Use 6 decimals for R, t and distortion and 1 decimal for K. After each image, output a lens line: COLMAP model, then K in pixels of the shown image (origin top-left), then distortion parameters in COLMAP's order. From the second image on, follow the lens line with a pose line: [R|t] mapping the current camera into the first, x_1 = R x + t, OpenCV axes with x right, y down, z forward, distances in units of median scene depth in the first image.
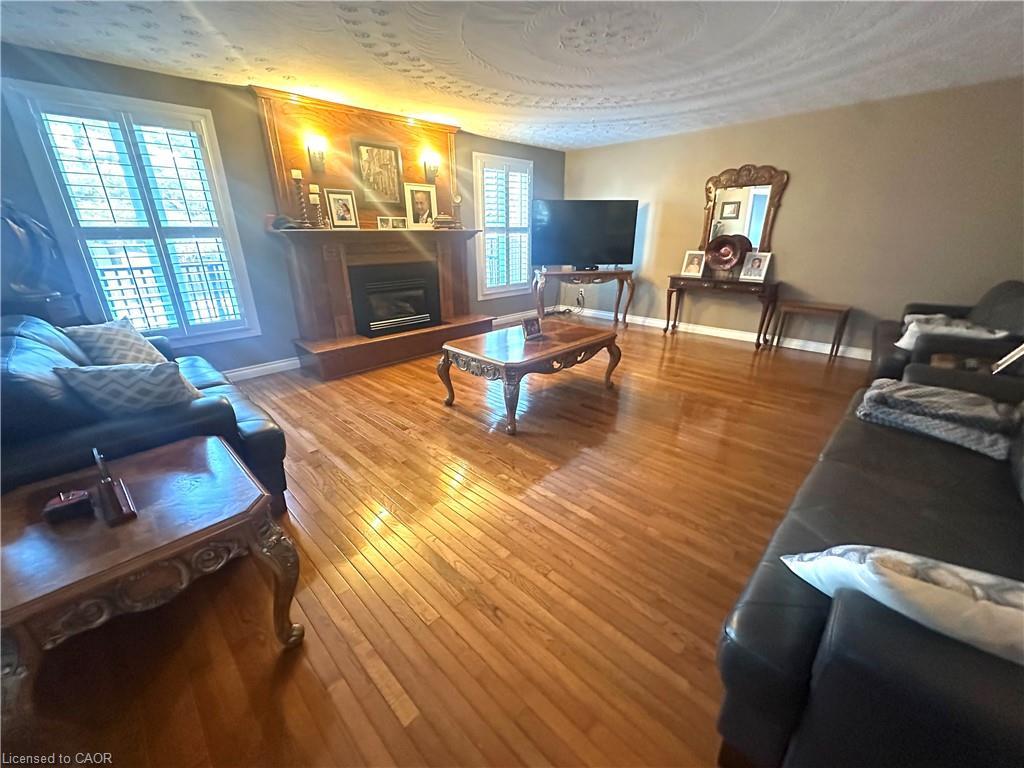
lens RADIAL K [[405.8, 0, 512.0], [0, 405.8, 384.0], [0, 0, 1]] dist [-0.000674, 0.000271]
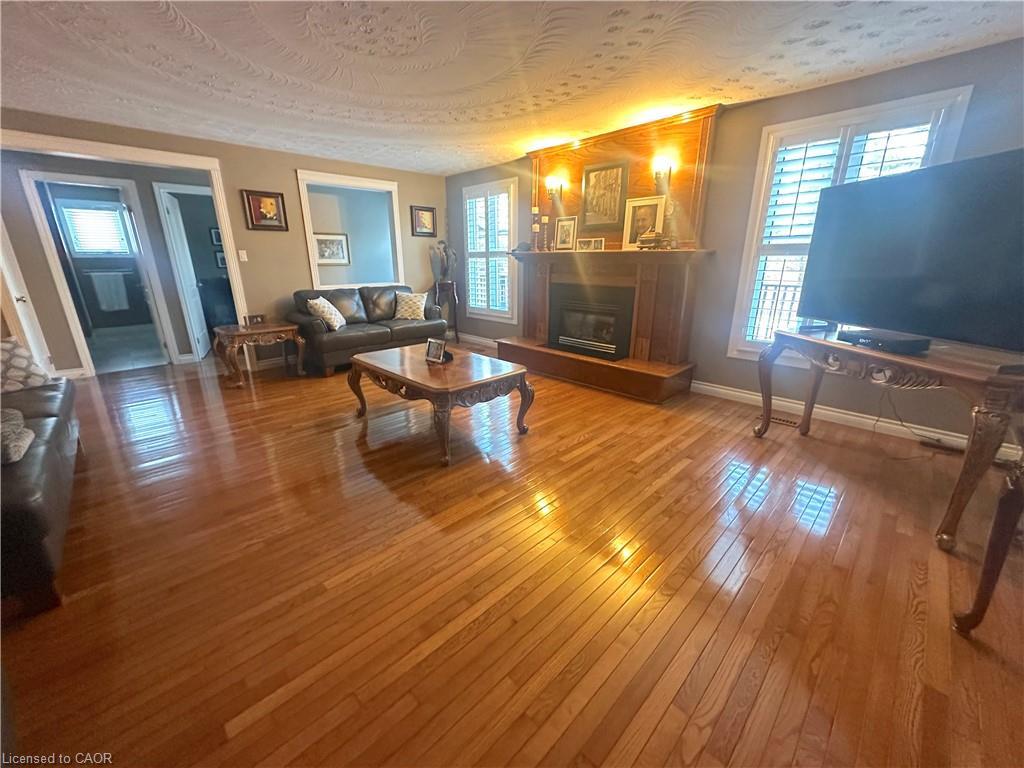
lens RADIAL K [[405.8, 0, 512.0], [0, 405.8, 384.0], [0, 0, 1]] dist [-0.000674, 0.000271]
pose [[-0.011424, 0.310142, -0.950621, 0.735106], [-0.342318, 0.892026, 0.295139, -0.315656], [0.939515, 0.328787, 0.095977, 0.824393]]
